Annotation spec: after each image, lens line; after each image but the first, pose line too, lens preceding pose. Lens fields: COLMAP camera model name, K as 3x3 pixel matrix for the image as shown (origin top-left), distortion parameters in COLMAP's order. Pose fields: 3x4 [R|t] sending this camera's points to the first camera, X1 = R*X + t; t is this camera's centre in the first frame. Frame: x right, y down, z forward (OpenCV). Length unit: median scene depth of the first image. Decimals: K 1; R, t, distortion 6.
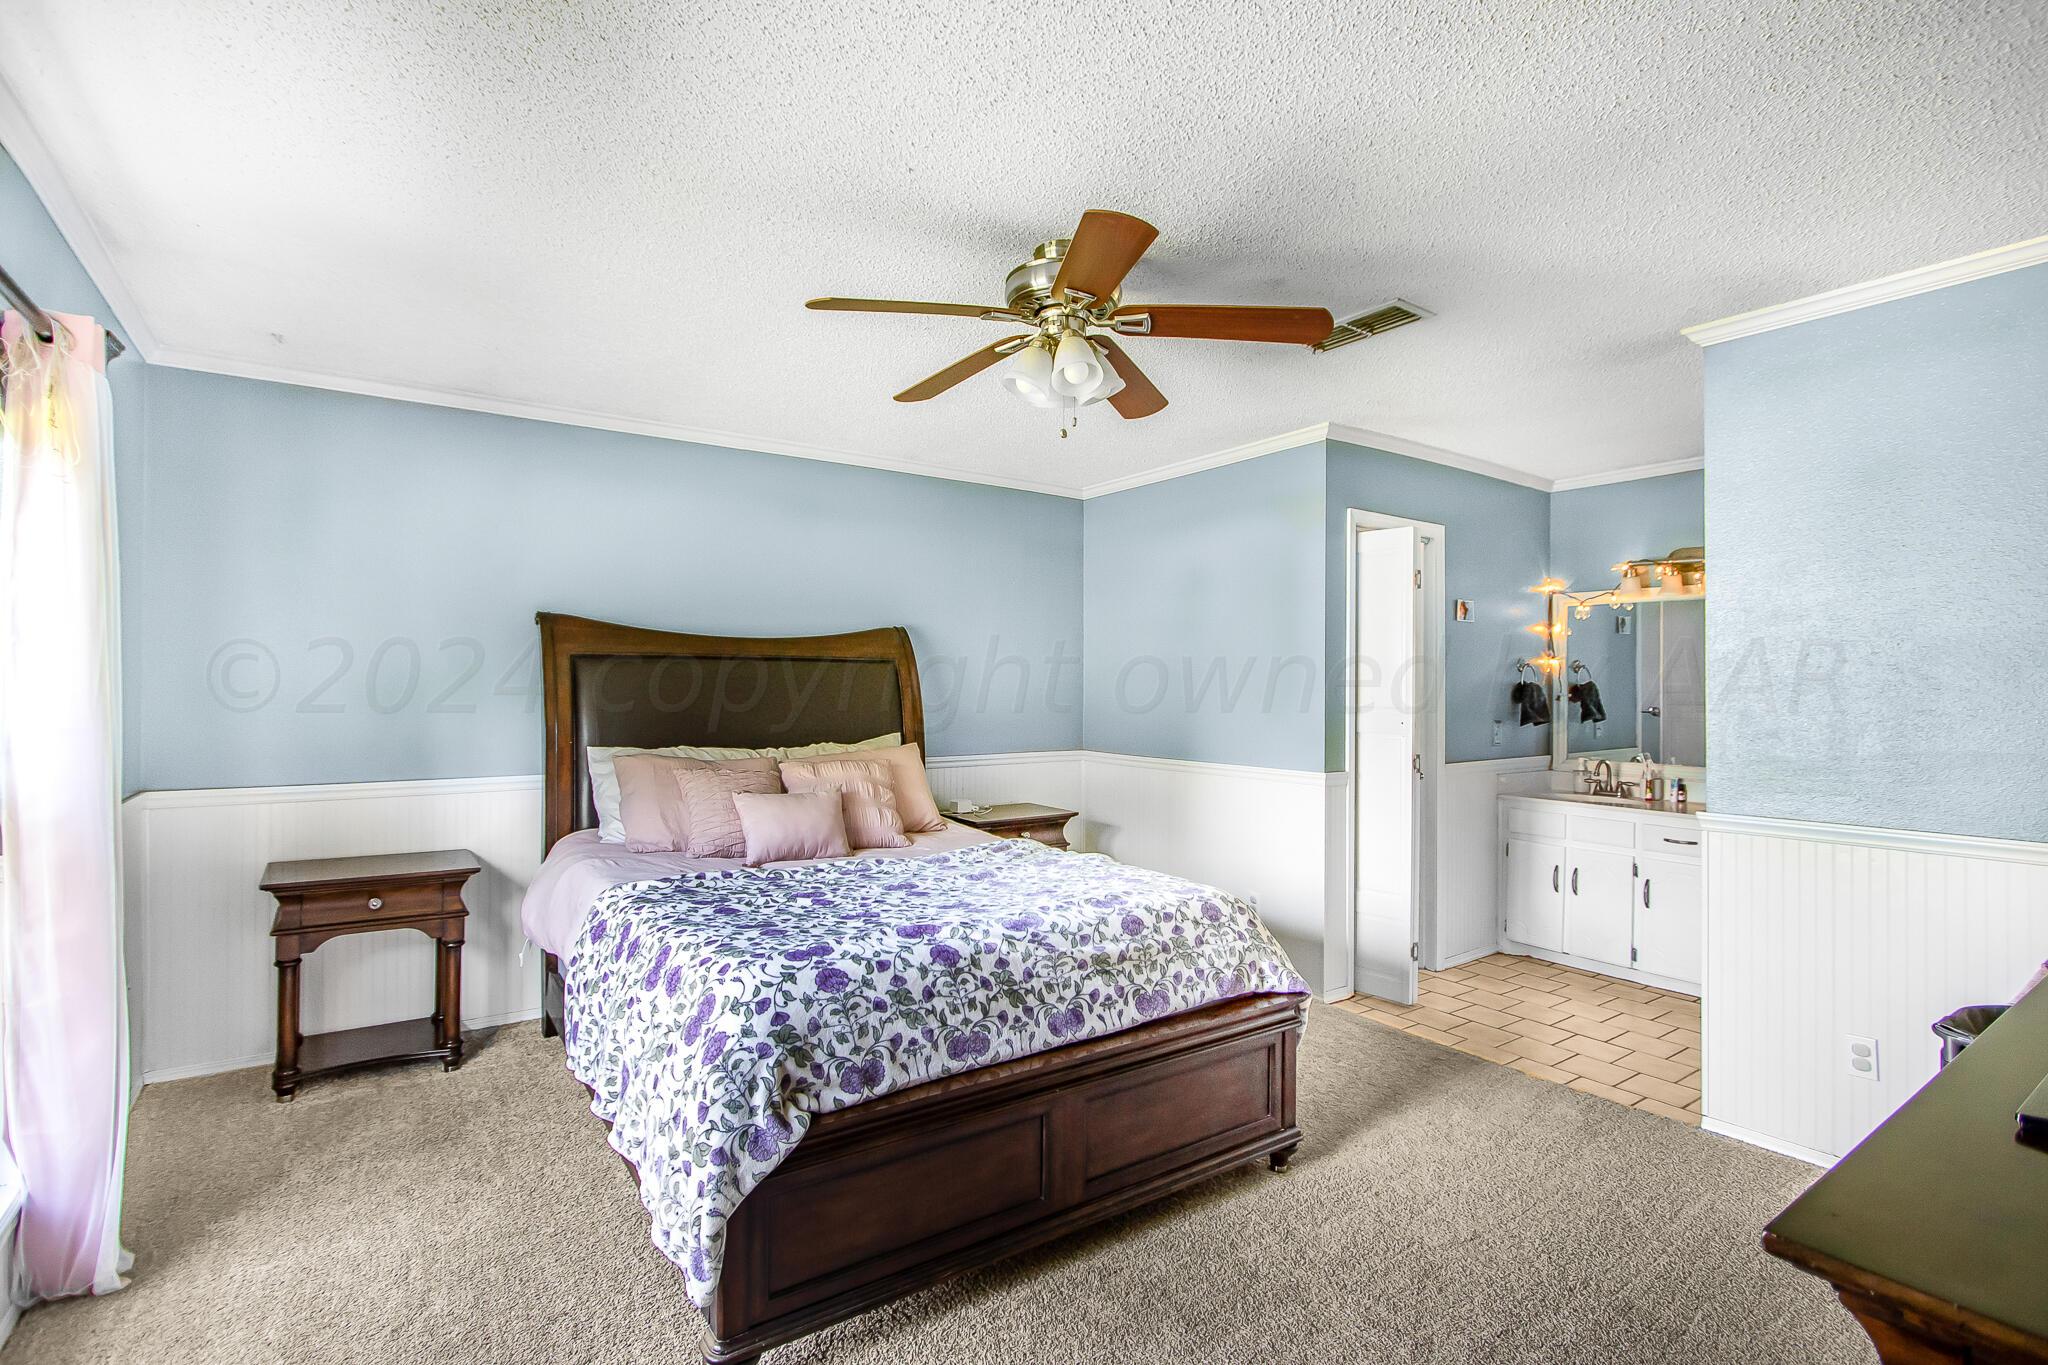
lens RADIAL K [[980.8, 0, 1024.0], [0, 980.8, 682.5], [0, 0, 1]] dist [-0.049193, 0.000537]
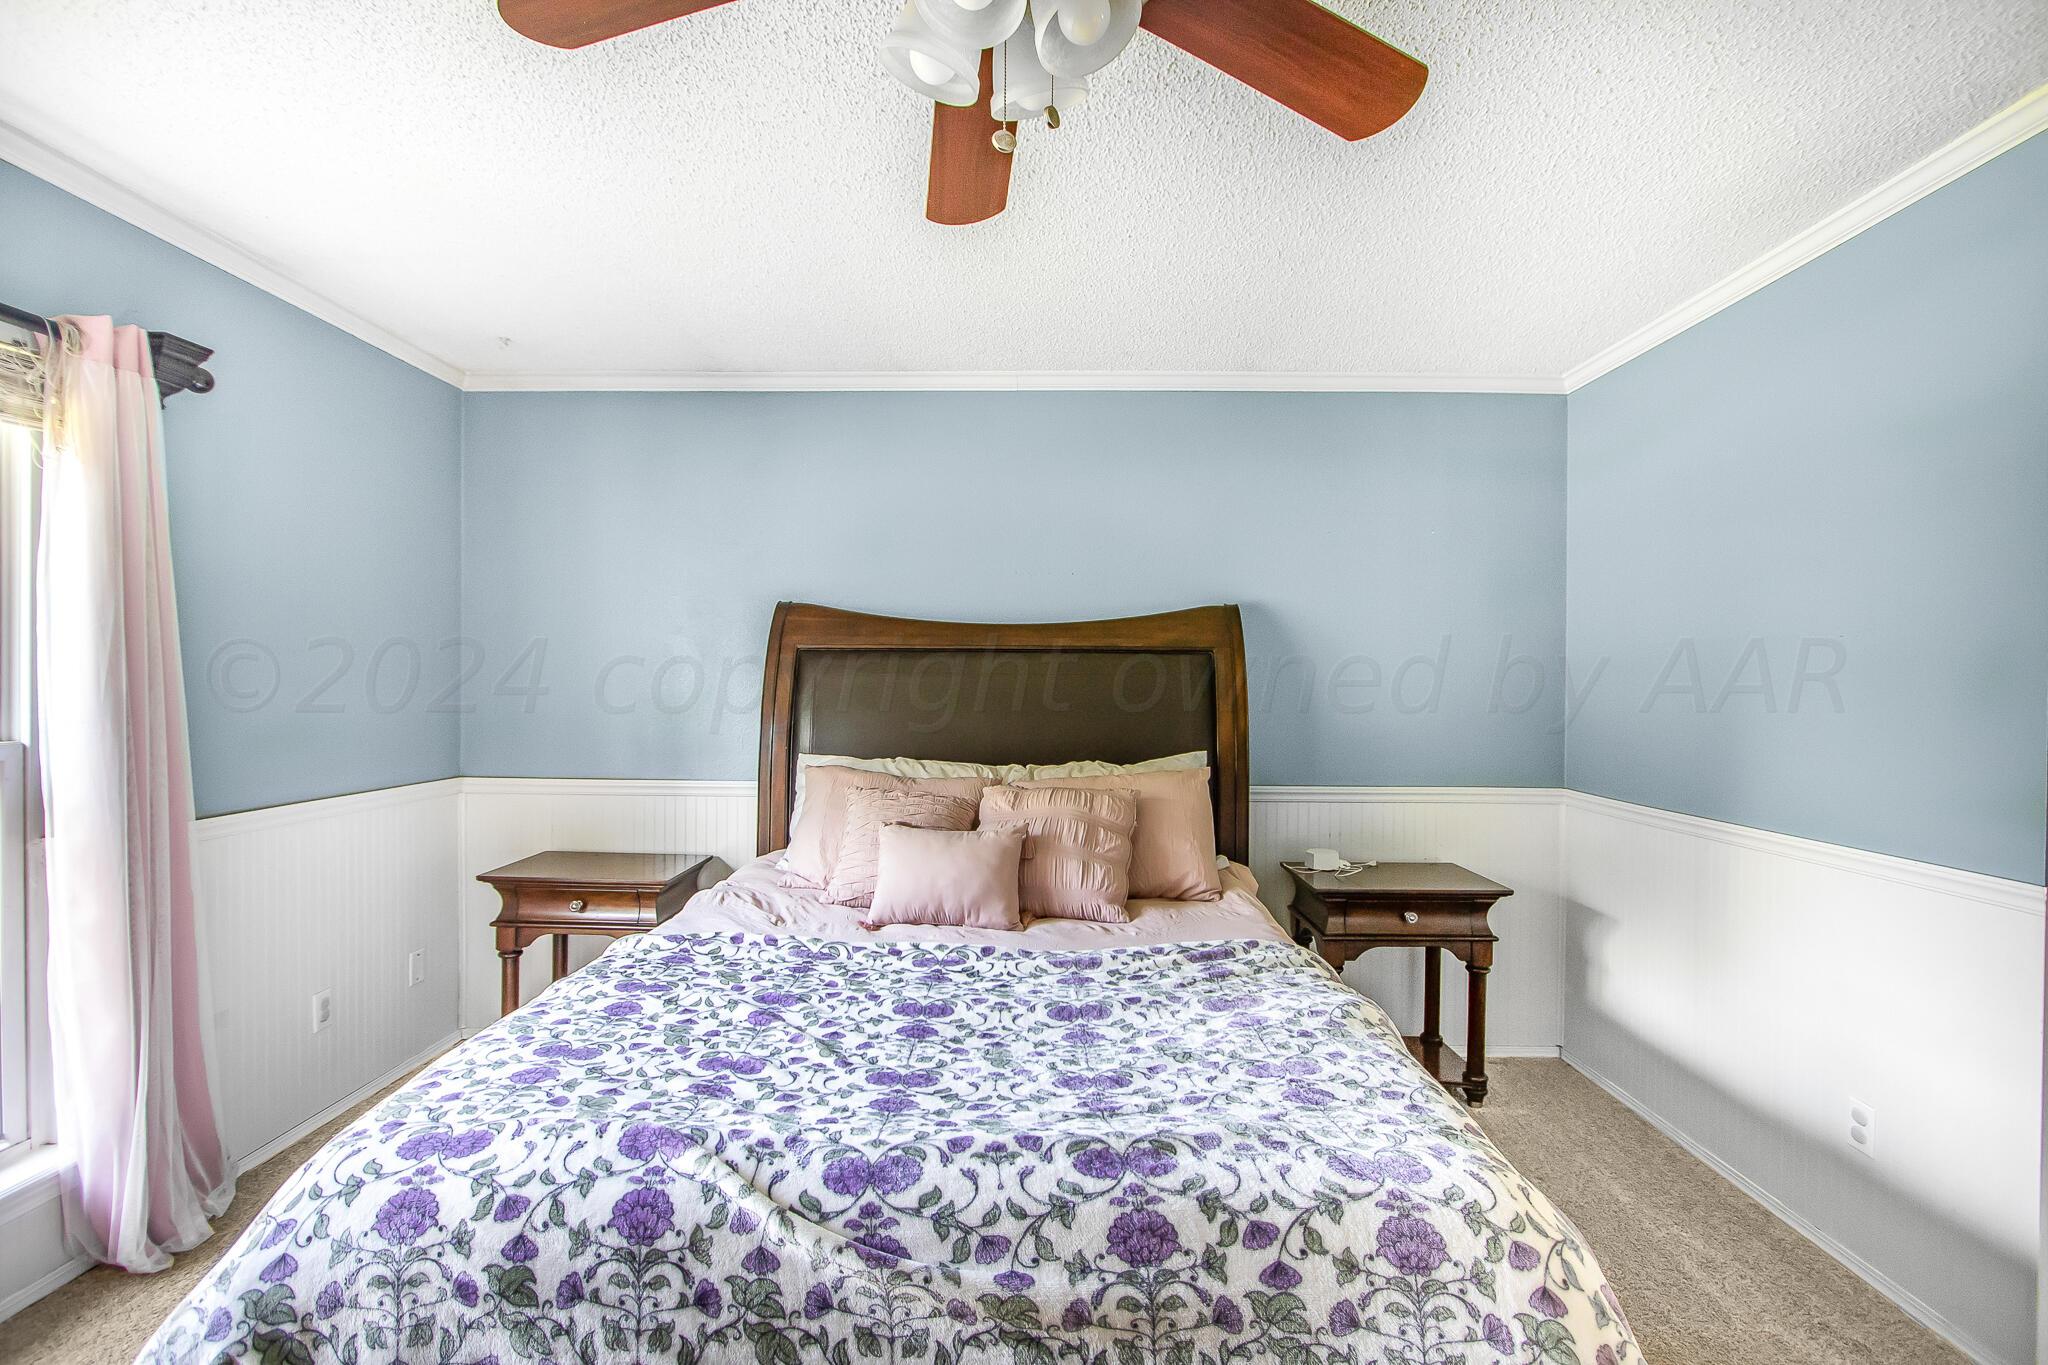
lens RADIAL K [[946.5, 0, 1024.0], [0, 946.5, 682.5], [0, 0, 1]] dist [-0.016752, -0.000001]
pose [[0.794306, 0.001688, -0.607516, 0.313585], [-0.002345, 0.999997, -0.000288, 0.002588], [0.607514, 0.001653, 0.794307, 0.619809]]
